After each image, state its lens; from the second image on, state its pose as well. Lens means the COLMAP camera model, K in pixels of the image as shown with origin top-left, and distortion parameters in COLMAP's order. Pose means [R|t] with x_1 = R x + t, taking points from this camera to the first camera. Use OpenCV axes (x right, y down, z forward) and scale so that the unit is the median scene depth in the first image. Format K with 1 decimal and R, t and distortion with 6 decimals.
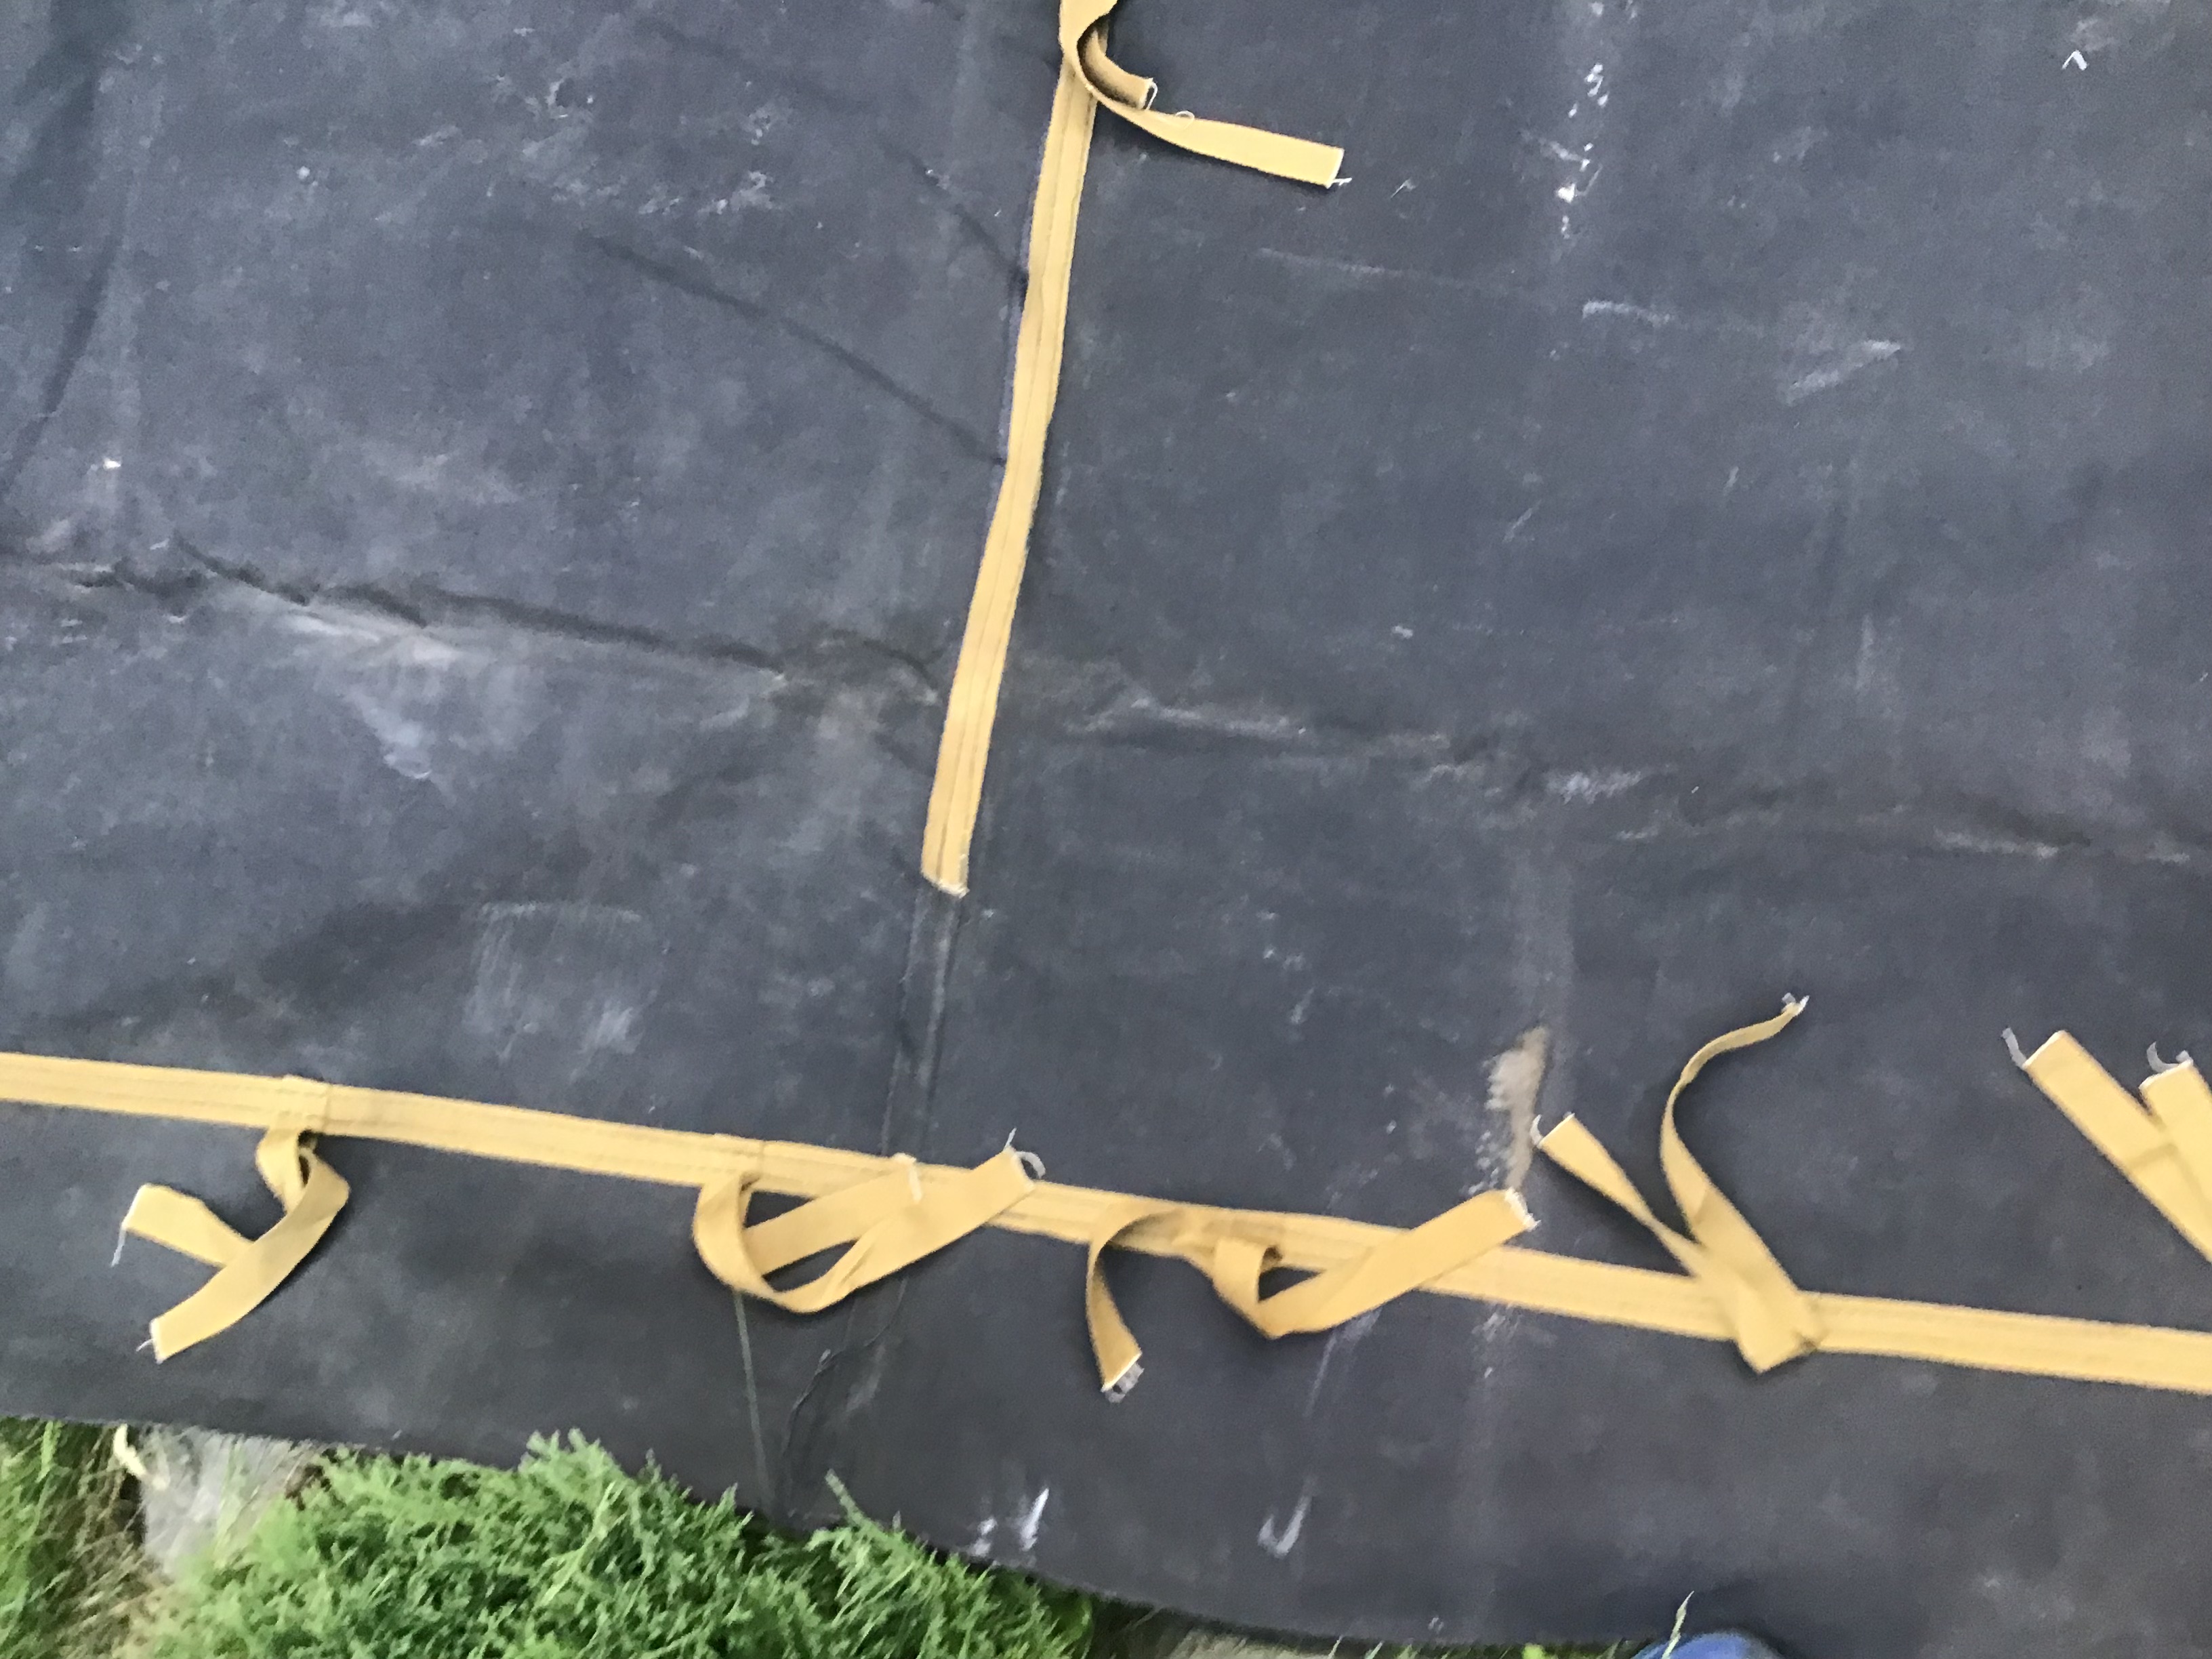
lens RADIAL K [[1991.0, 0, 1105.4], [0, 1991.0, 906.4], [0, 0, 1]] dist [0.031387, -0.027077]
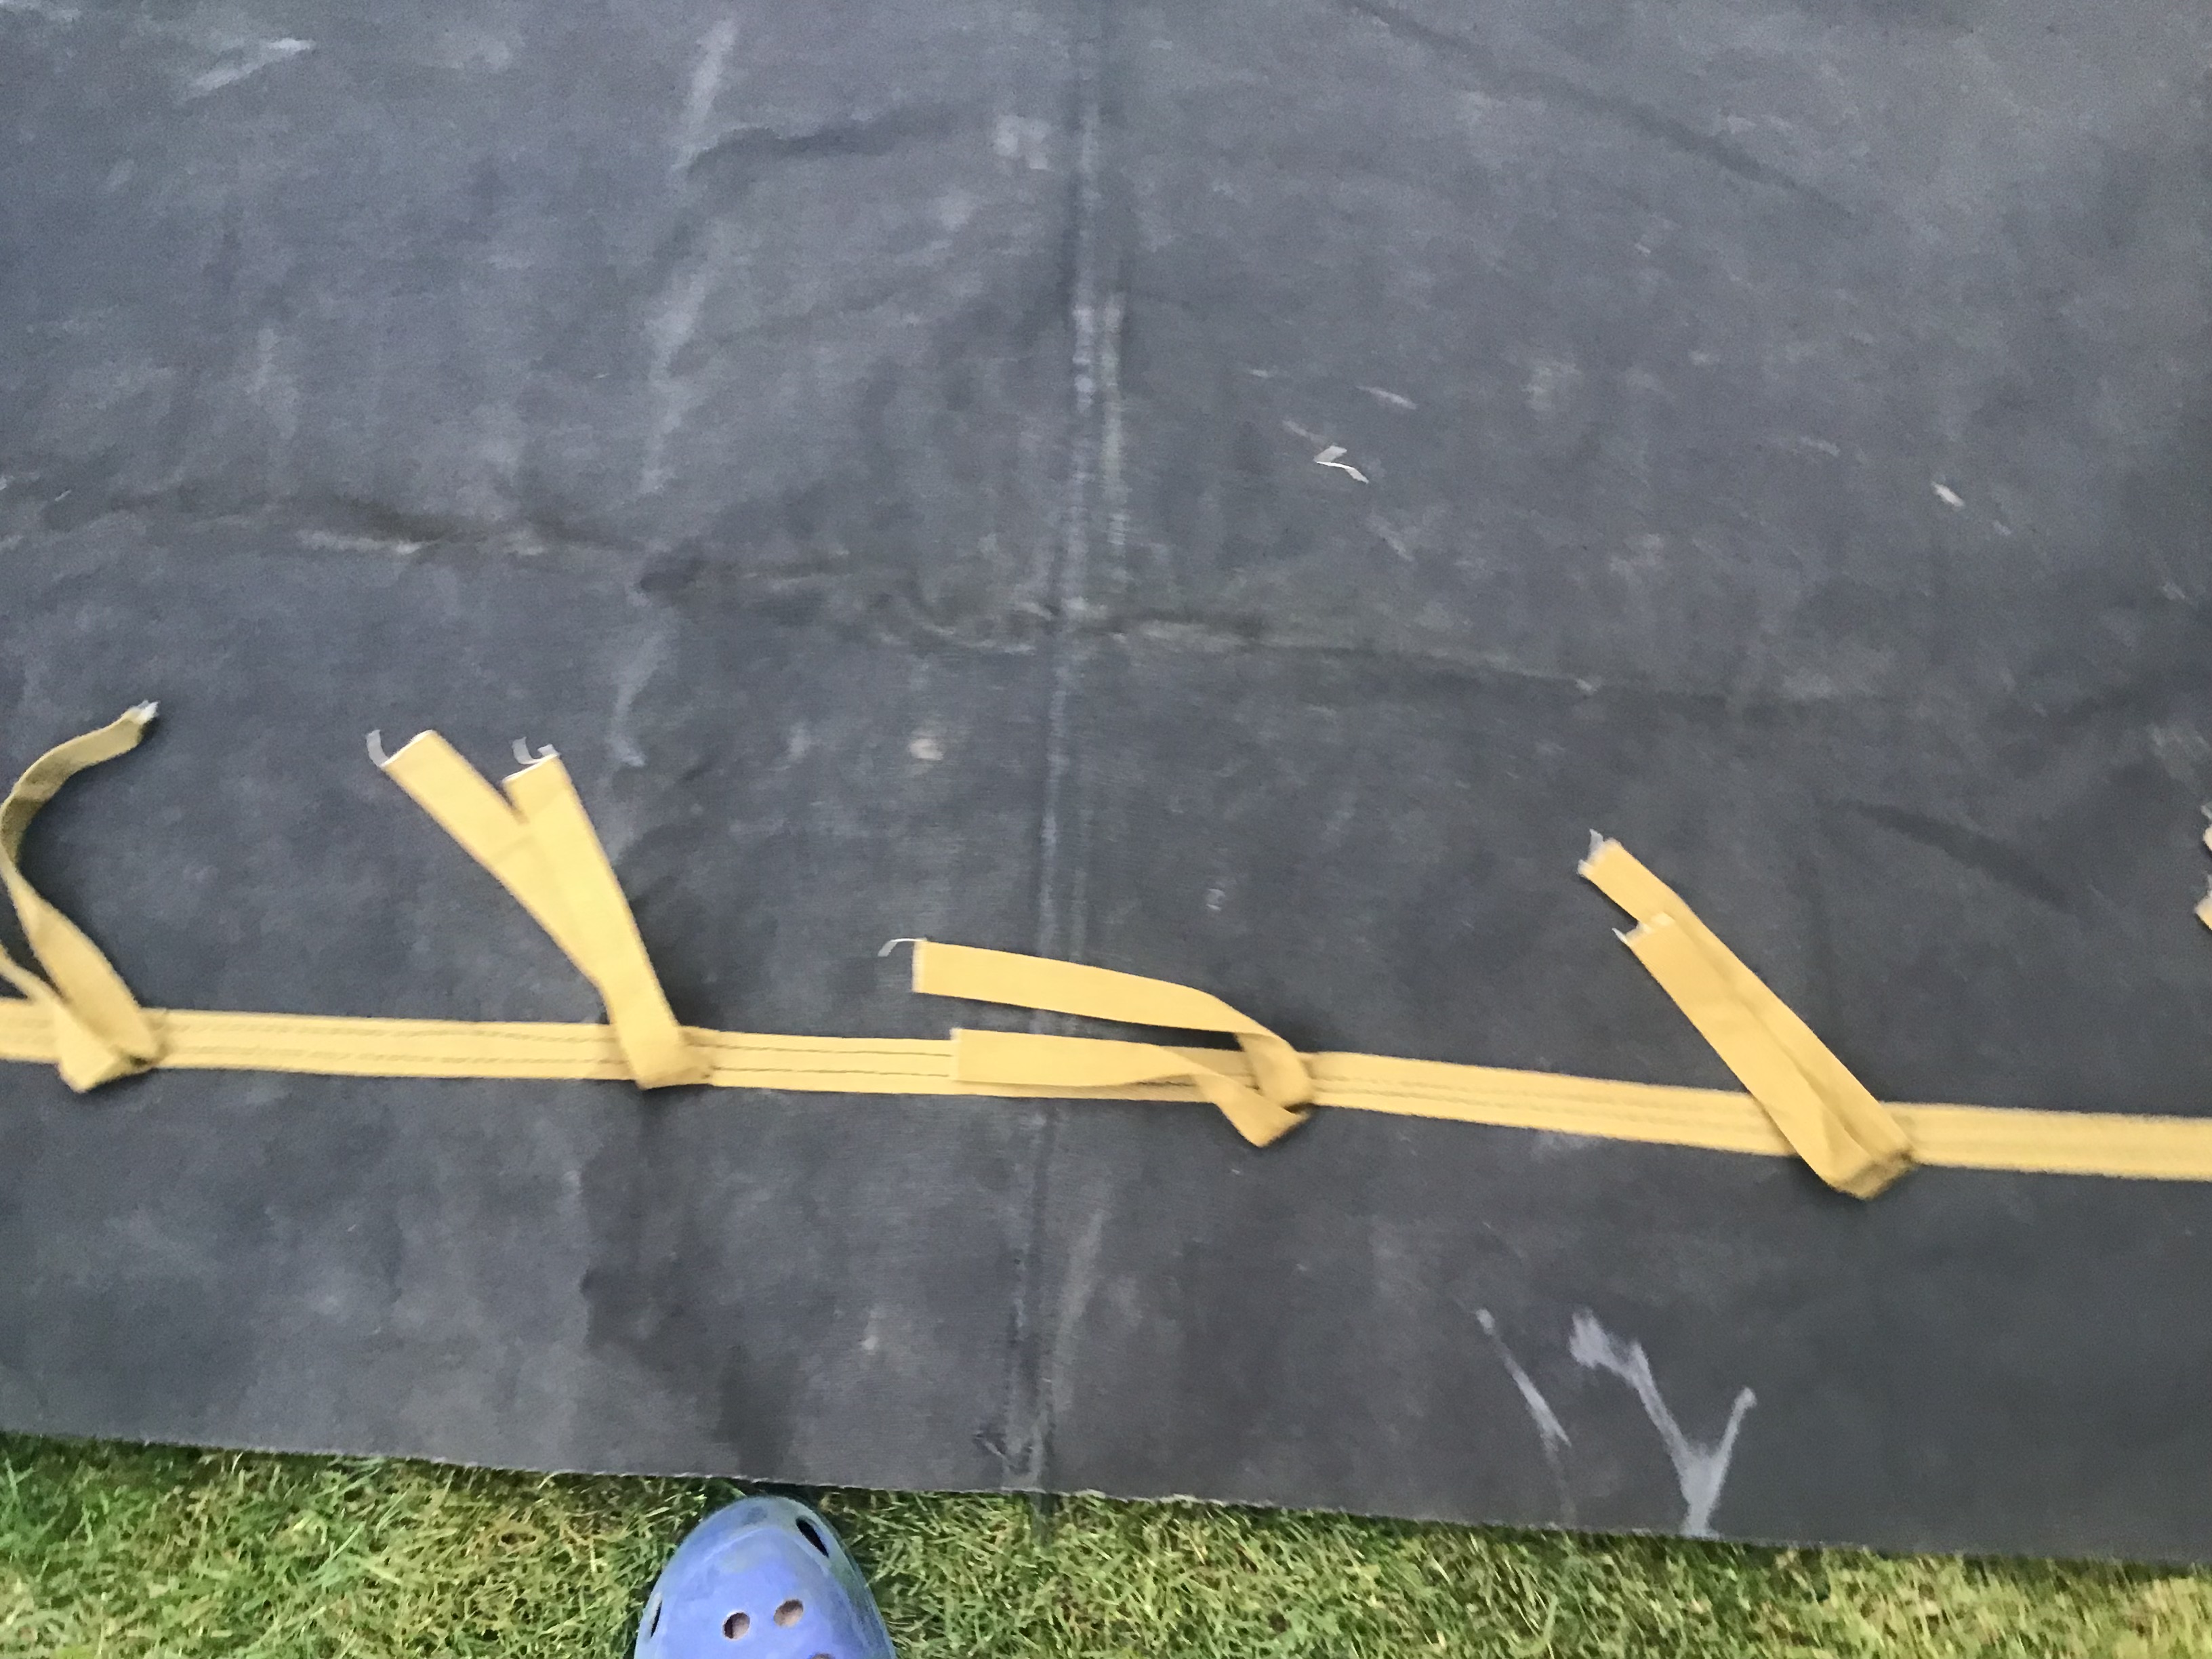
lens RADIAL K [[1991.0, 0, 1105.4], [0, 1991.0, 906.4], [0, 0, 1]] dist [0.031387, -0.027077]
pose [[0.985522, -0.044335, 0.163650, 0.621893], [0.045578, 0.998953, -0.003847, 0.162226], [-0.163308, 0.011251, 0.986511, -0.012784]]
